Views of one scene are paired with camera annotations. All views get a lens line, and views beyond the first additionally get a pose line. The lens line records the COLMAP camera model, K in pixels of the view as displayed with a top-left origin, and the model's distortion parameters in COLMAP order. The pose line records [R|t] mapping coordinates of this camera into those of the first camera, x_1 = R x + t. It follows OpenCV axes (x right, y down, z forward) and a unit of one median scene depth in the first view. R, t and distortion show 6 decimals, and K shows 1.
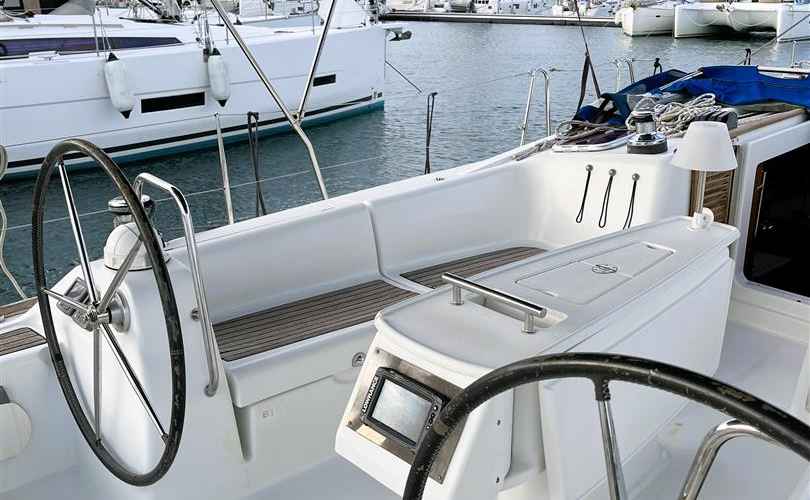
lens RADIAL K [[800.8, 0, 412.3], [0, 800.8, 257.5], [0, 0, 1]] dist [0.052872, 0.000000]
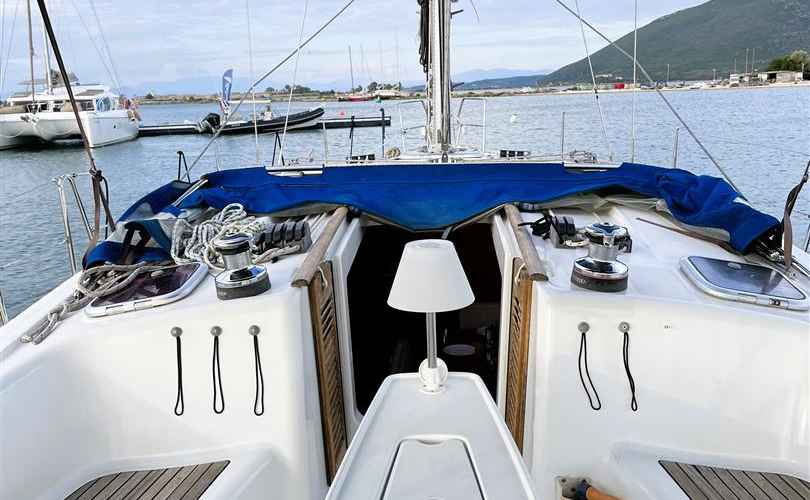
lens RADIAL K [[800.8, 0, 405.5], [0, 800.8, 246.4], [0, 0, 1]] dist [0.052872, 0.000000]
pose [[0.704125, -0.171267, 0.689112, -0.092840], [0.265305, 0.963647, -0.031587, -0.102661], [-0.658651, 0.205066, 0.723966, 0.348667]]
